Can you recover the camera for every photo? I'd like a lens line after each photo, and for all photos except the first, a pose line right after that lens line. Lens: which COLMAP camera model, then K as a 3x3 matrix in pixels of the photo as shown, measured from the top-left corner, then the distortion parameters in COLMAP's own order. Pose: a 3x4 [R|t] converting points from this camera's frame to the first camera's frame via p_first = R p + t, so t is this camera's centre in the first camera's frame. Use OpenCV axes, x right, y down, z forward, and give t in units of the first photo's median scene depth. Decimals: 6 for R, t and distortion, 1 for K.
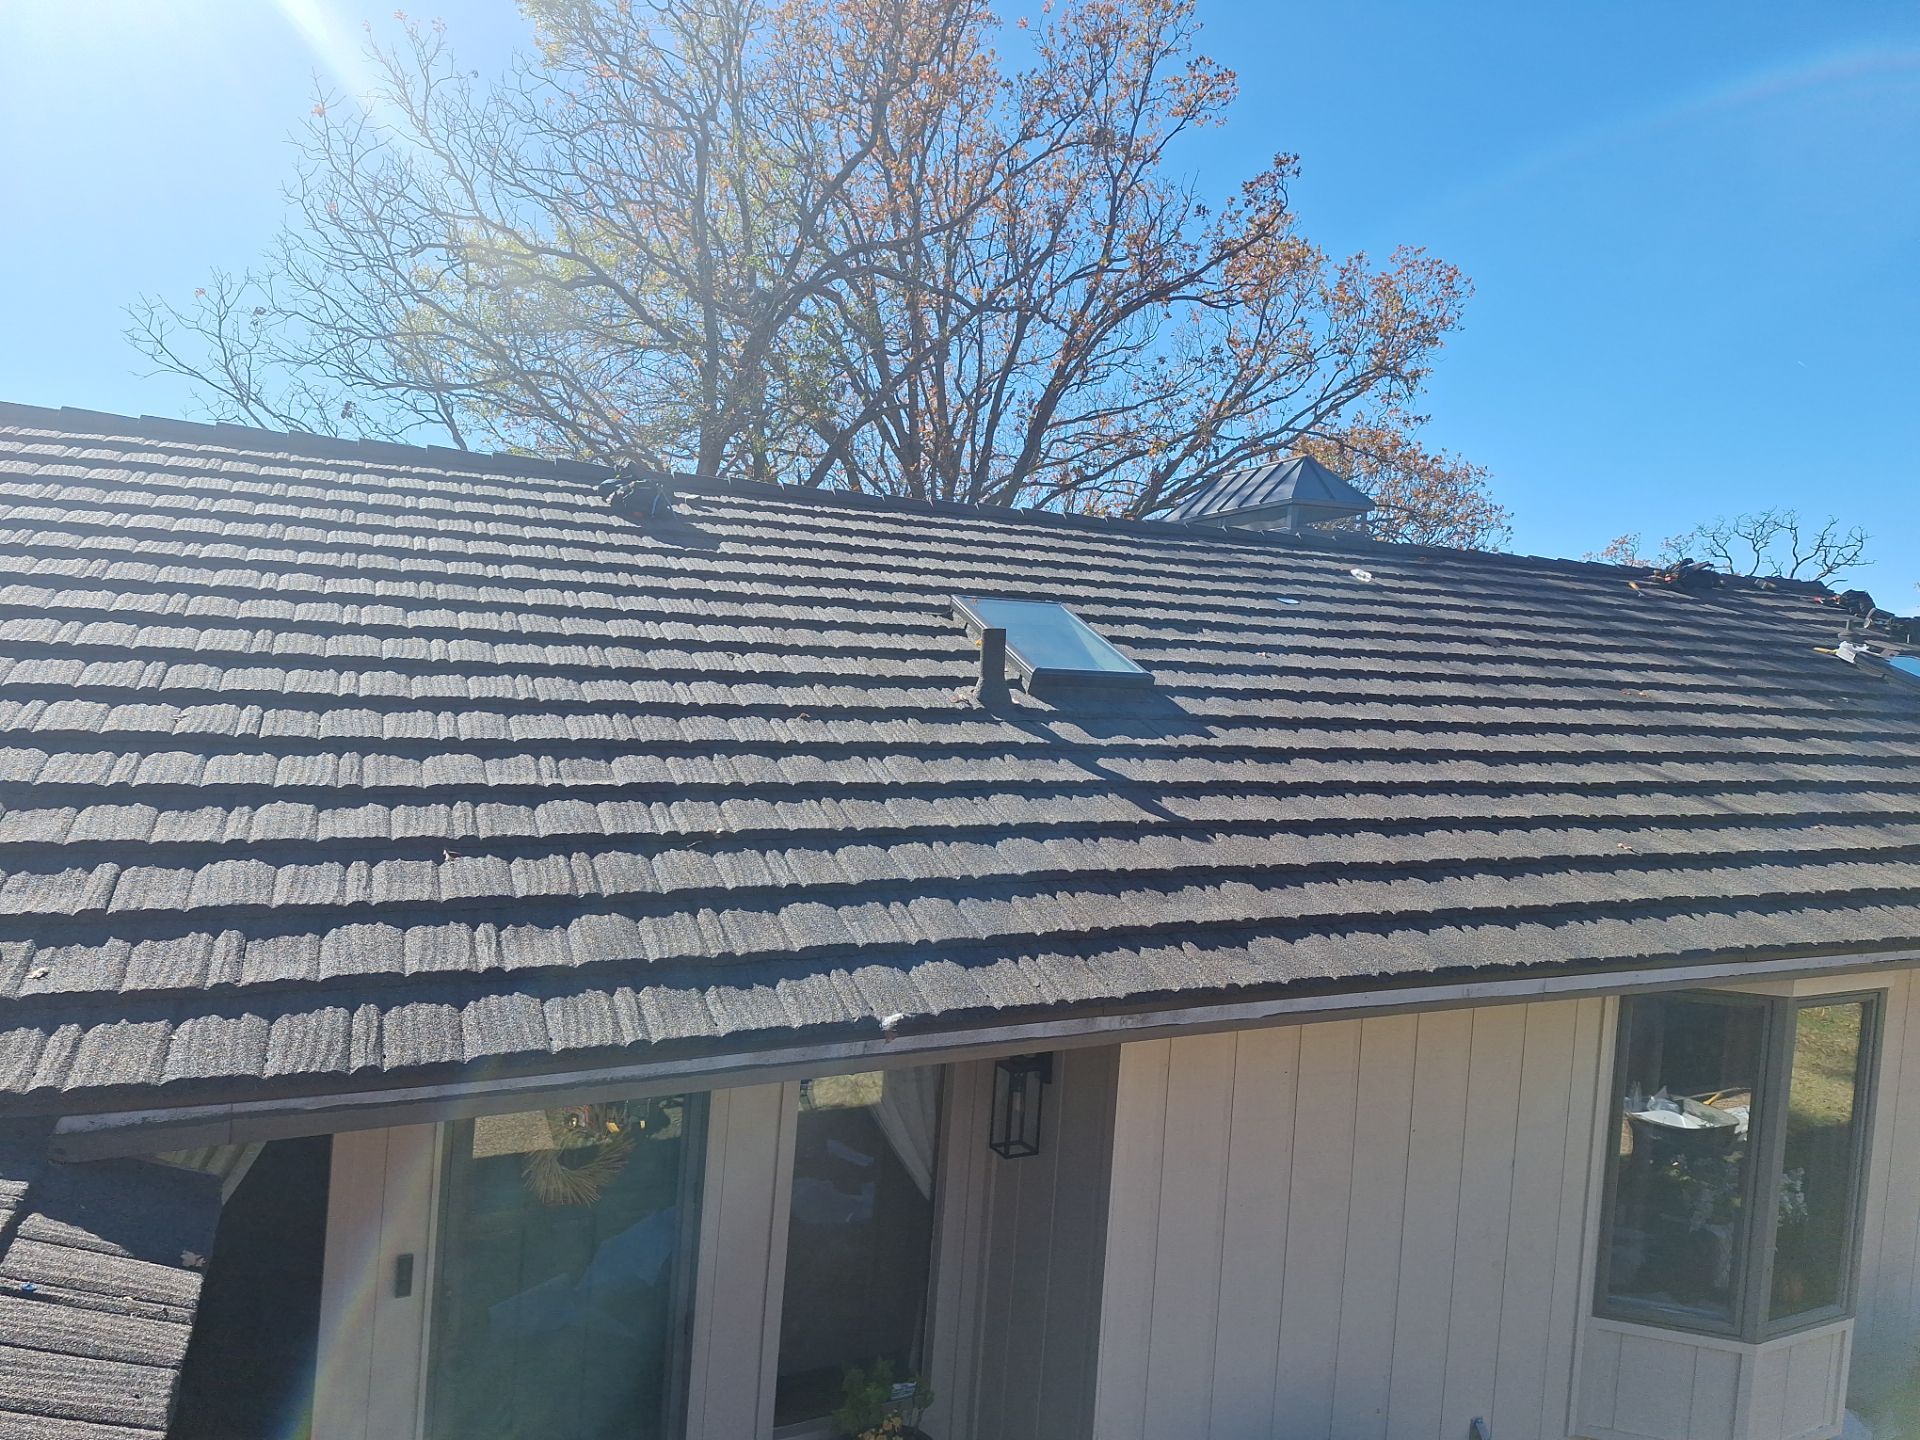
lens RADIAL K [[1248.5, 0, 960.0], [0, 1248.5, 720.0], [0, 0, 1]] dist [0.049523, -0.048954]
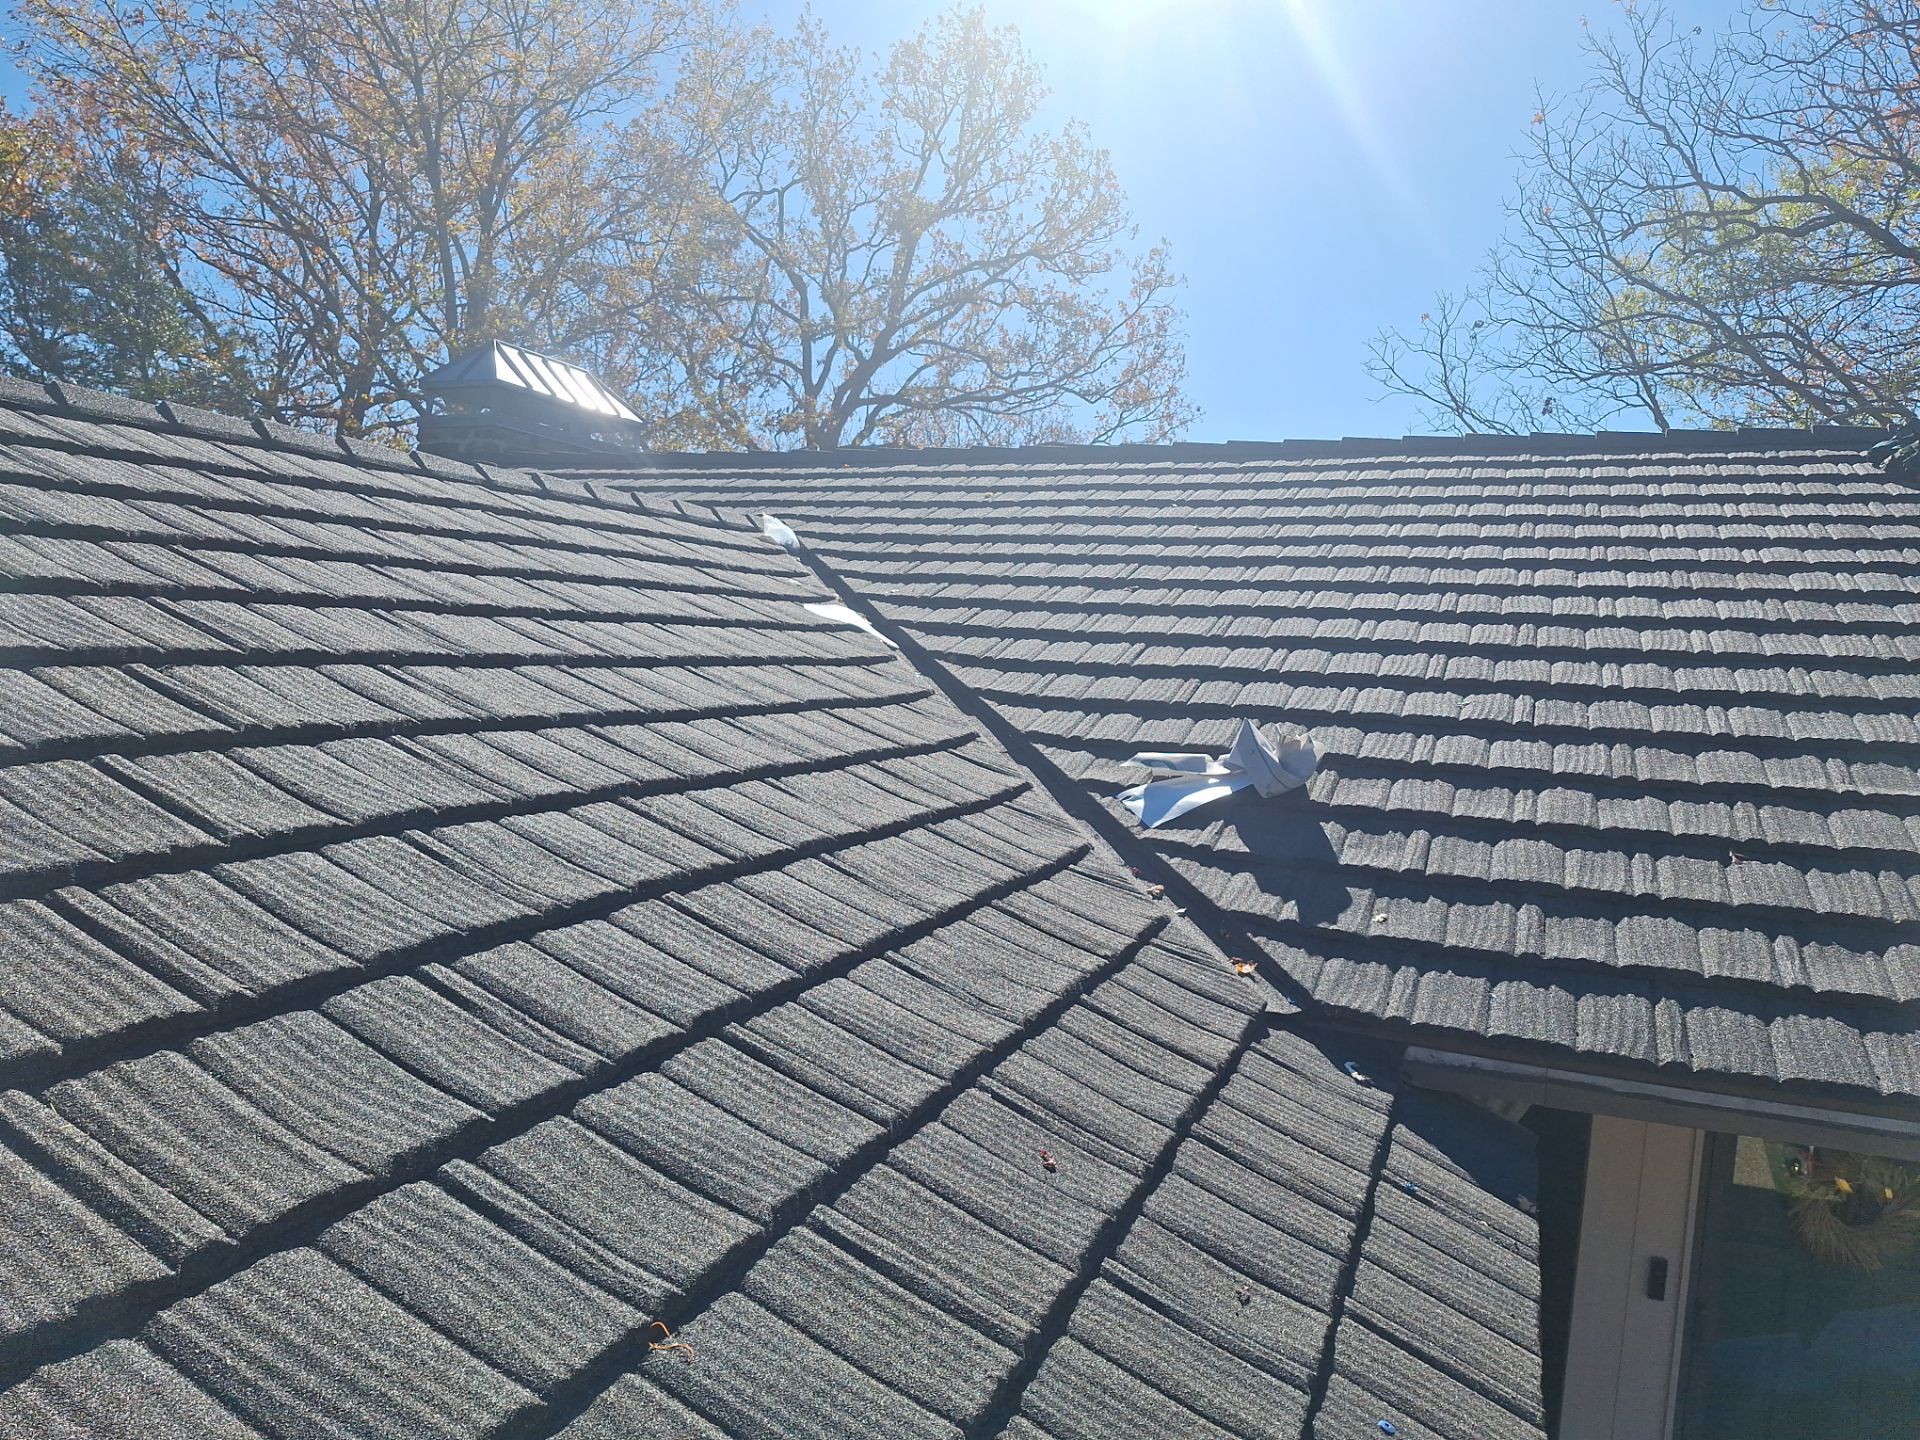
lens RADIAL K [[1248.5, 0, 960.0], [0, 1248.5, 720.0], [0, 0, 1]] dist [0.049523, -0.048954]
pose [[0.704873, 0.035719, -0.708433, -0.130469], [-0.031804, 0.999318, 0.018741, 0.004080], [0.708620, 0.009321, 0.705529, -0.076352]]
